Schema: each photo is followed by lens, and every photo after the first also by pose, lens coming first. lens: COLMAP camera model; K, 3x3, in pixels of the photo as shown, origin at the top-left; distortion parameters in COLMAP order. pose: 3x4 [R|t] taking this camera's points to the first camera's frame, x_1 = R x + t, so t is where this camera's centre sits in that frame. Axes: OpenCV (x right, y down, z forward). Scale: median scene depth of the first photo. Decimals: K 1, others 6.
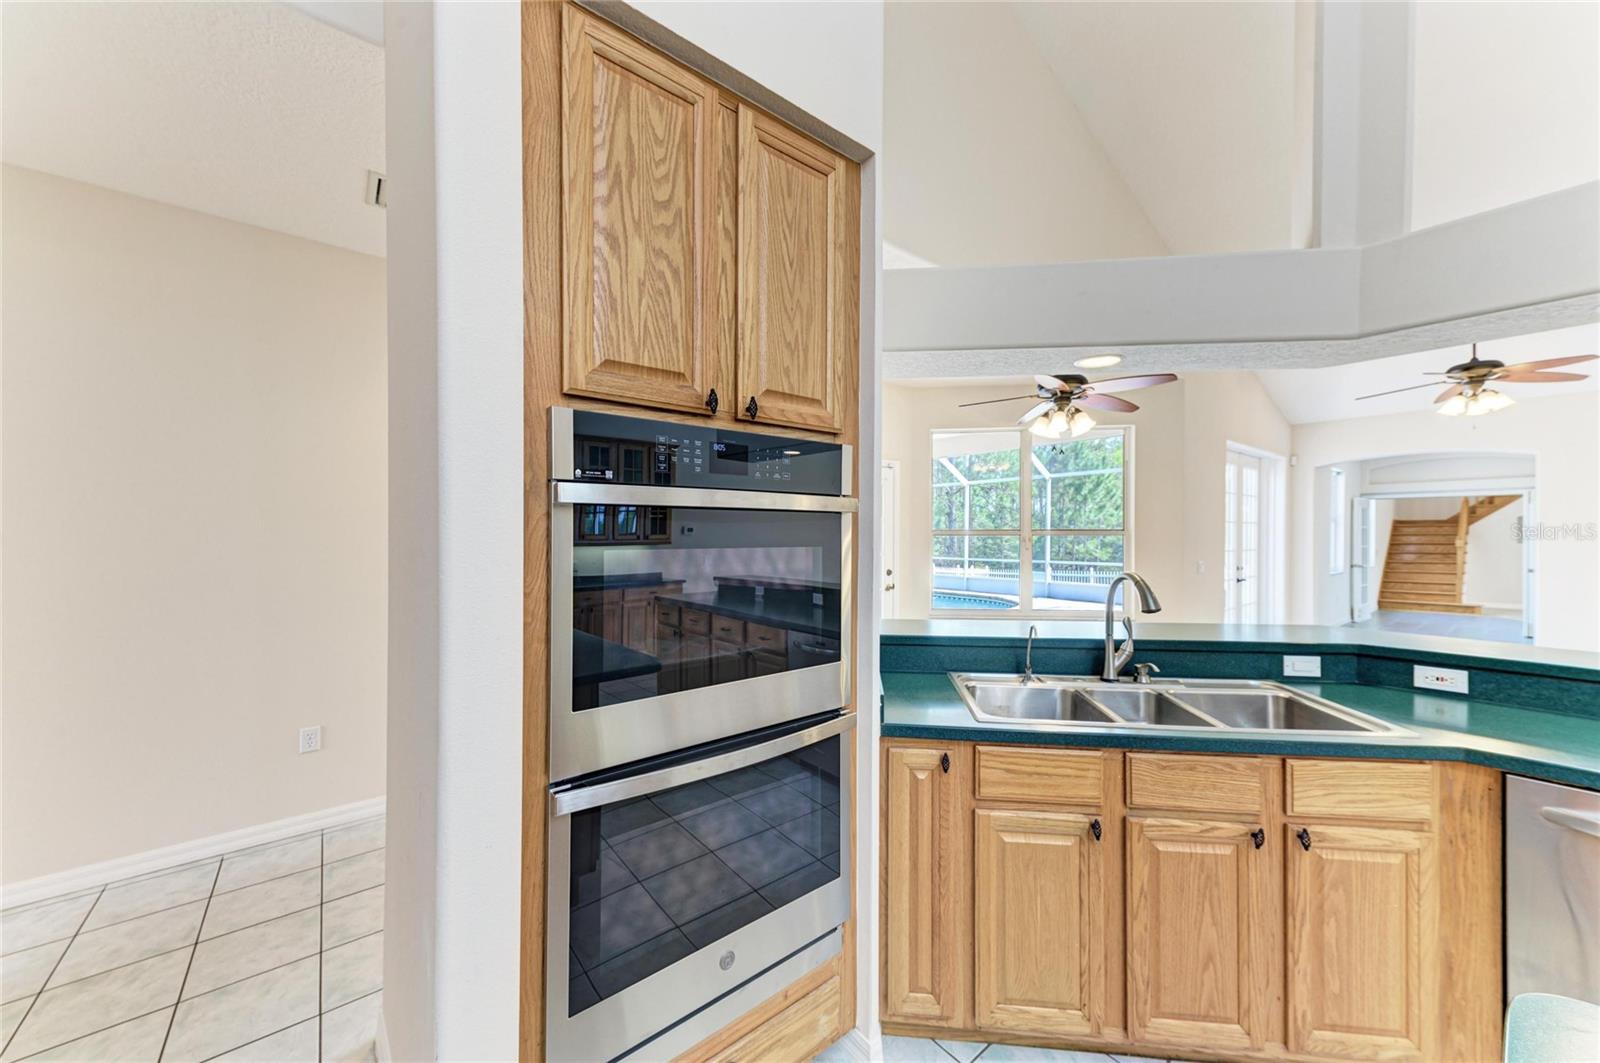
lens RADIAL K [[576.8, 0, 792.7], [0, 576.8, 535.1], [0, 0, 1]] dist [0.009673, -0.000994]
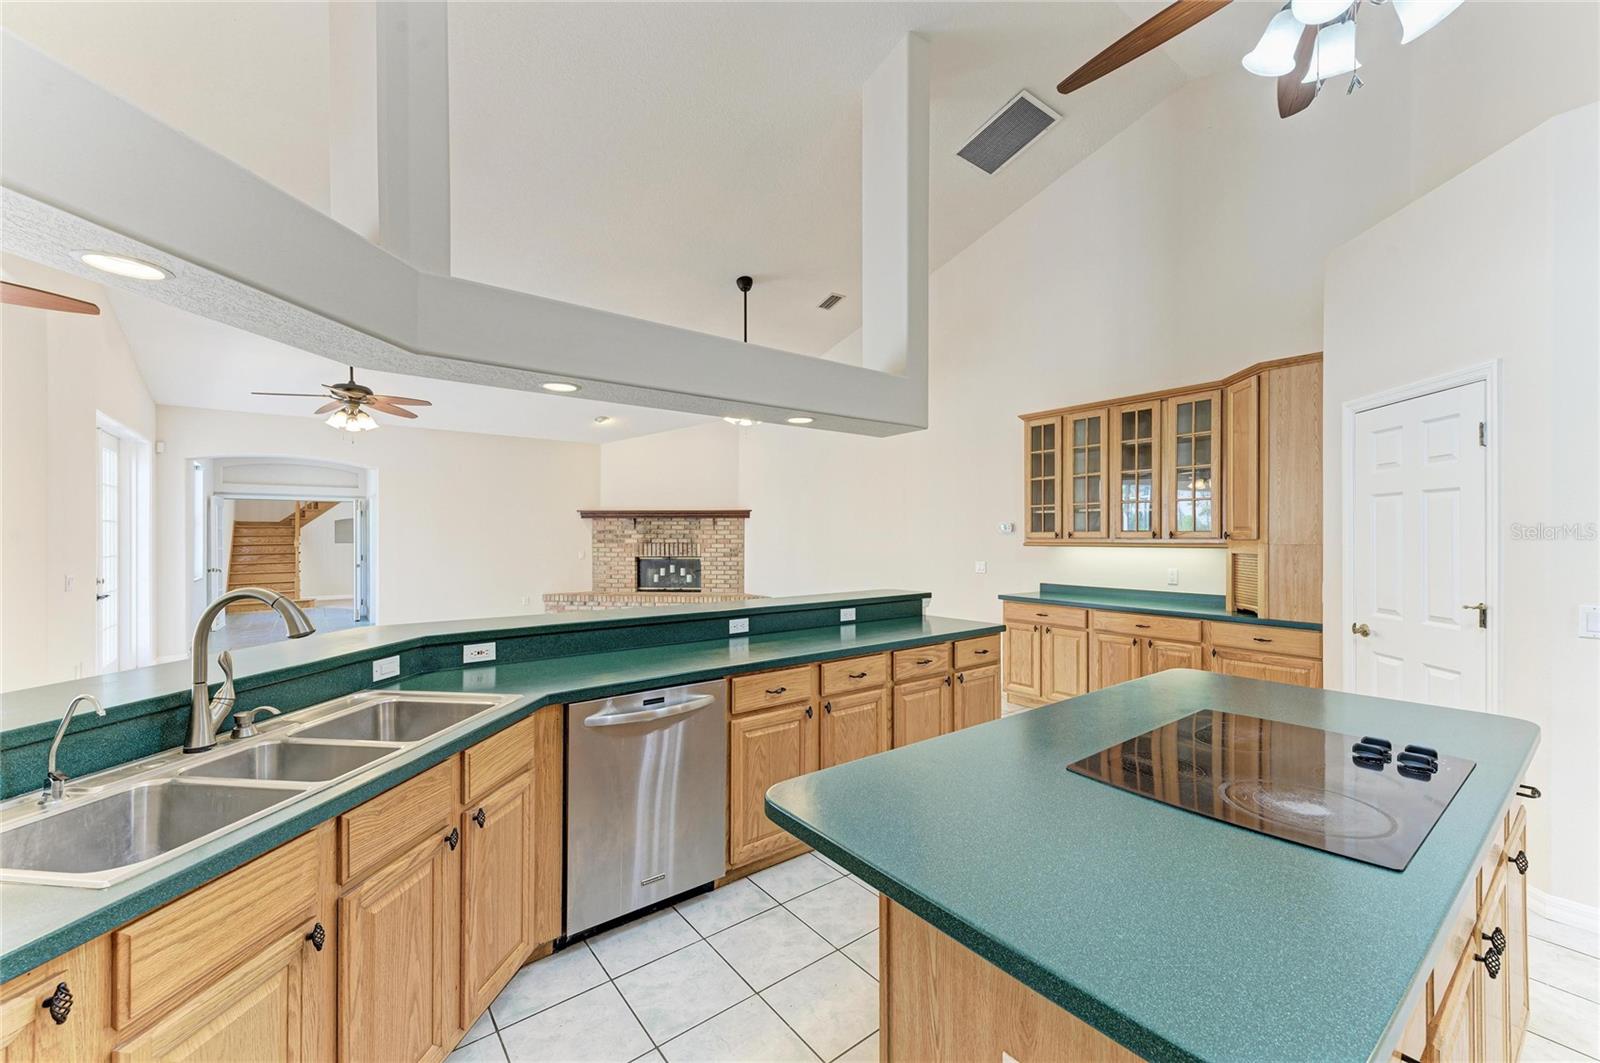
lens RADIAL K [[615.8, 0, 835.0], [0, 615.8, 533.2], [0, 0, 1]] dist [0.007065, -0.002532]
pose [[-0.012323, 0.003249, 0.999919, -0.195289], [0.001834, 0.999993, -0.003226, 0.000408], [-0.999922, 0.001795, -0.012329, 0.257695]]
